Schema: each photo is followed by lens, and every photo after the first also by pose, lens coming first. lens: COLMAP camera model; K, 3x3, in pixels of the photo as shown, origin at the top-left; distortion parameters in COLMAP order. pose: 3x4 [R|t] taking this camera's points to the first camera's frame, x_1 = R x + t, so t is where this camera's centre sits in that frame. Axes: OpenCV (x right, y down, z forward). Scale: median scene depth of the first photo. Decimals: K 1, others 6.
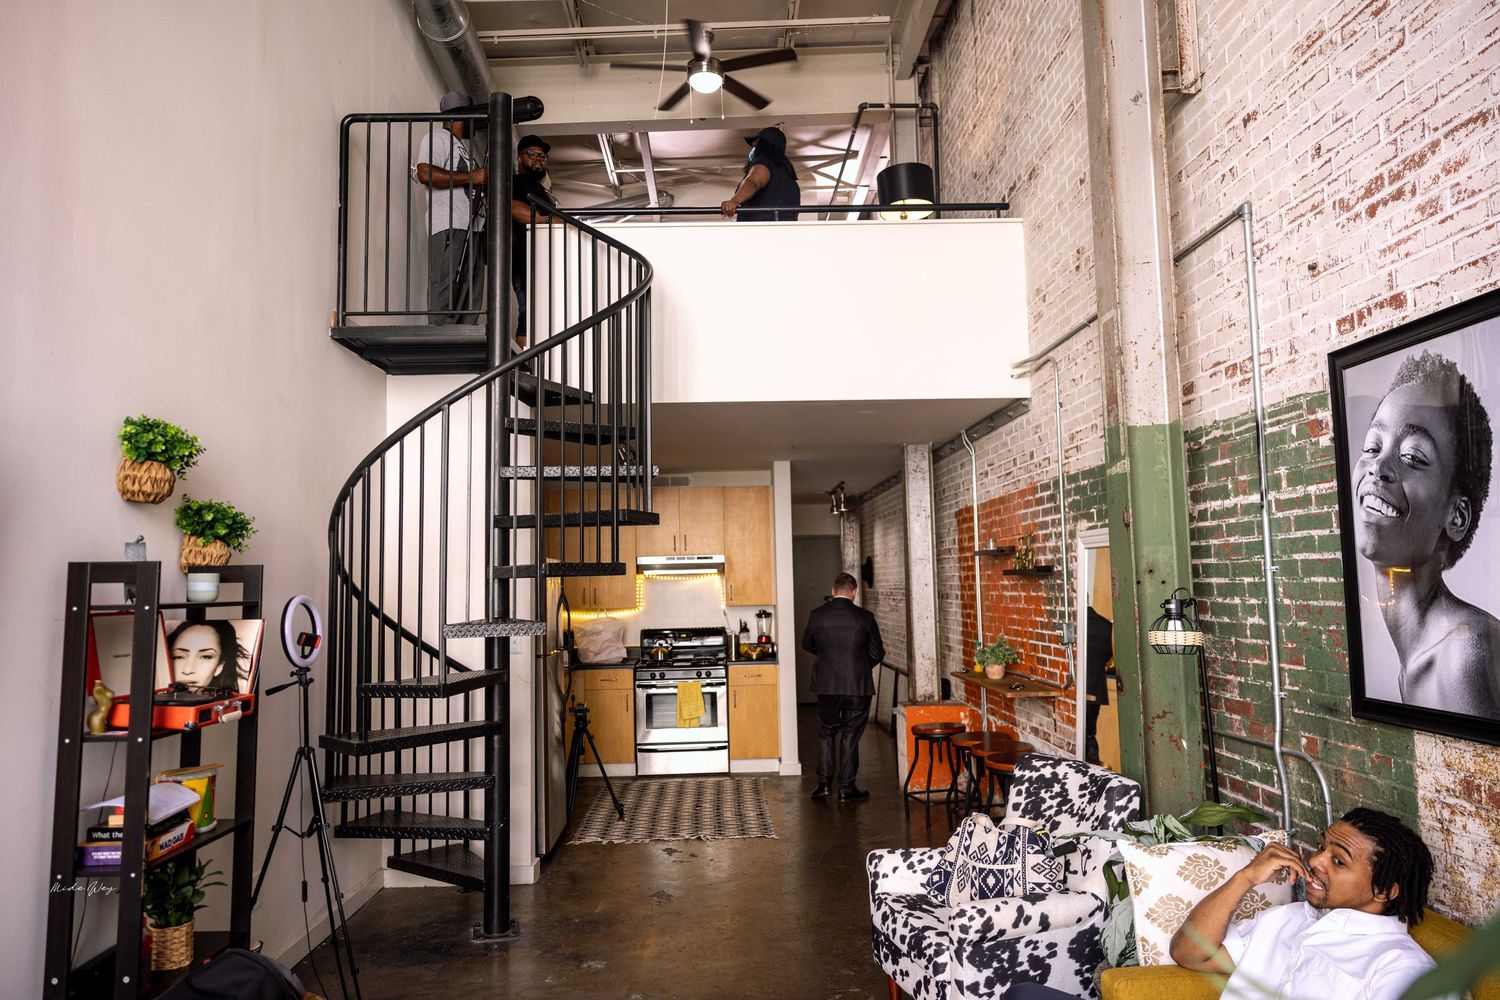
lens RADIAL K [[984.0, 0, 750.0], [0, 984.0, 500.0], [0, 0, 1]] dist [-0.001330, 0.003712]
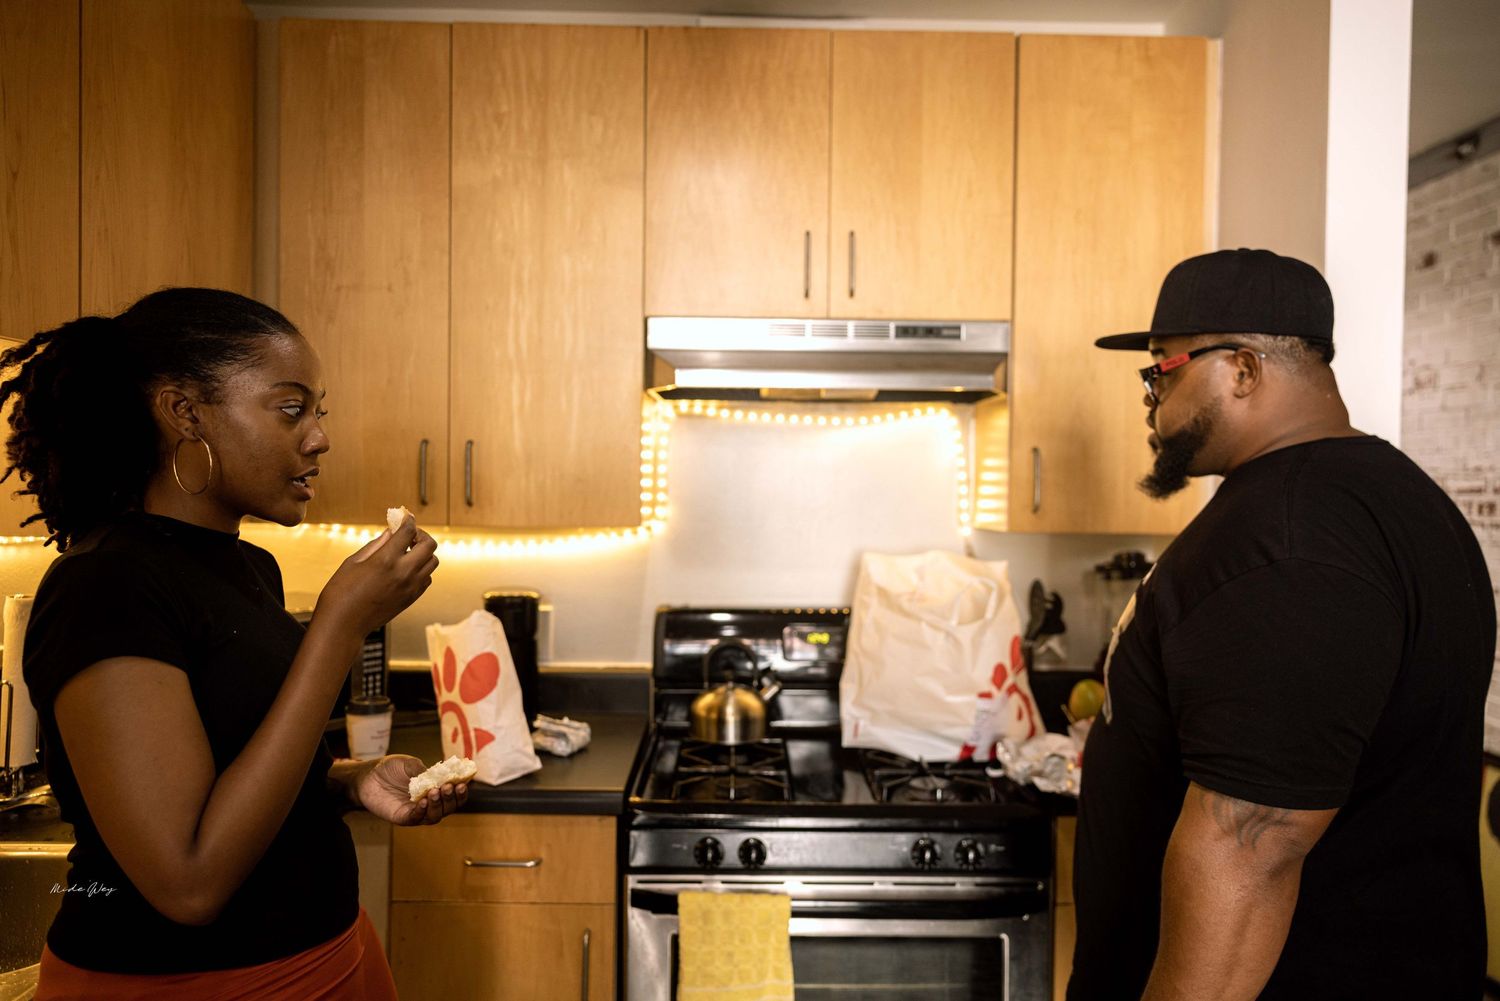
lens RADIAL K [[1053.7, 0, 750.0], [0, 1053.7, 500.5], [0, 0, 1]] dist [0.002790, 0.000965]
pose [[0.999063, 0.037158, -0.022177, -0.112357], [-0.034698, 0.994122, 0.102554, 0.102299], [0.025858, -0.101688, 0.994480, 1.009681]]
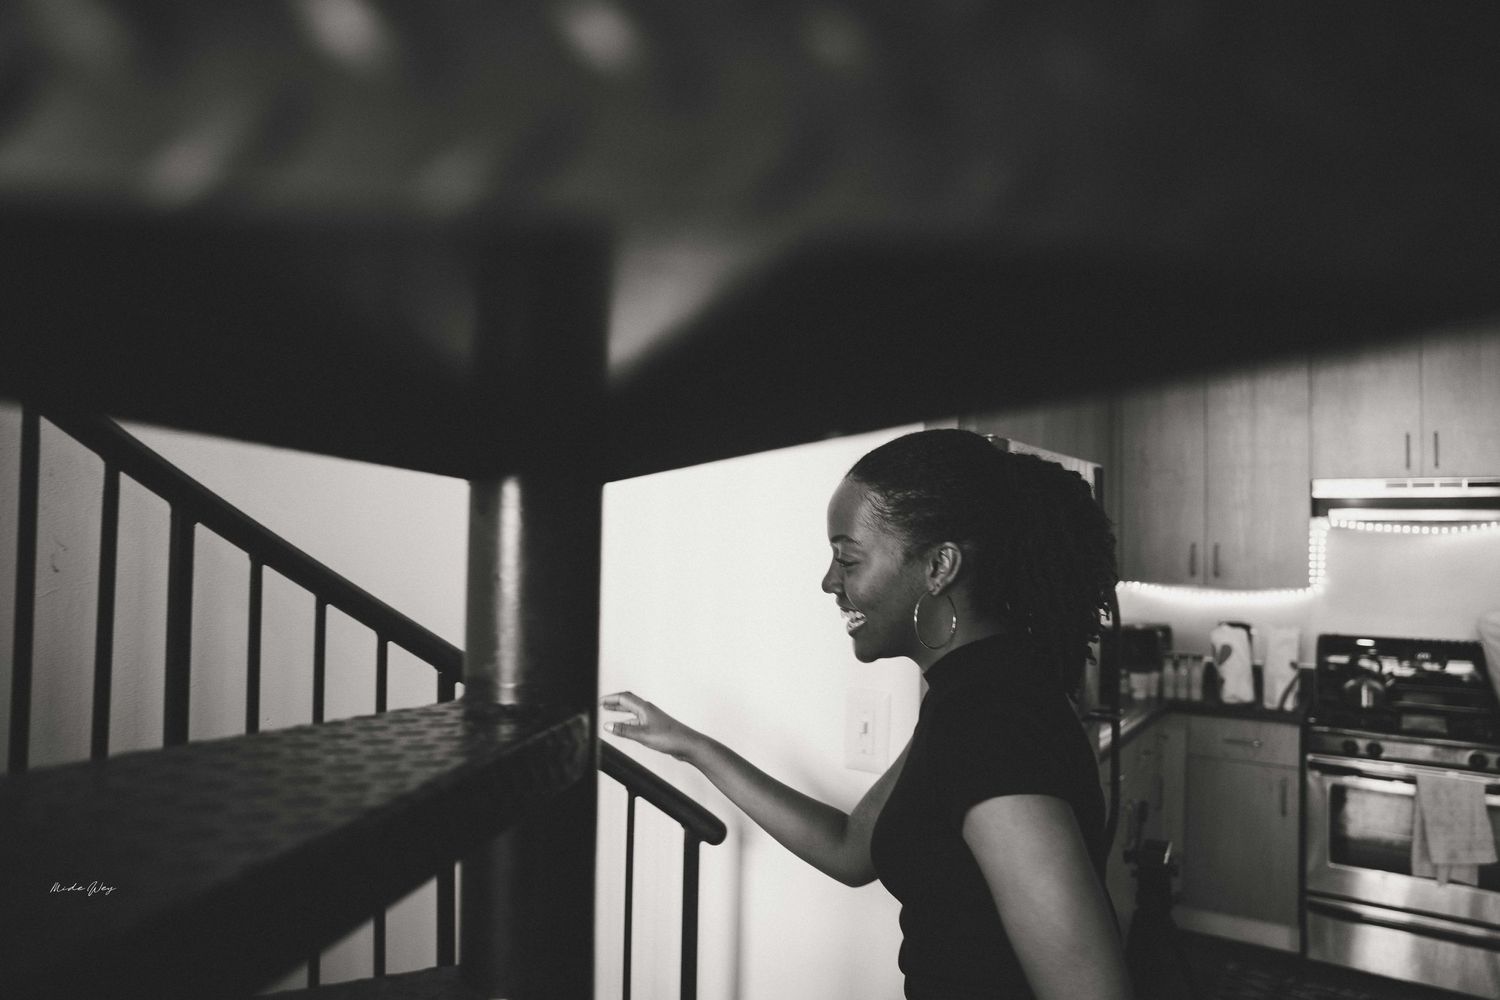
lens RADIAL K [[1021.6, 0, 764.3], [0, 1021.6, 501.3], [0, 0, 1]] dist [-0.004083, -0.002668]
pose [[0.827314, 0.025216, -0.561174, -0.079096], [0.026677, 0.996101, 0.084089, 0.027348], [0.561106, -0.084539, 0.823415, 0.619667]]
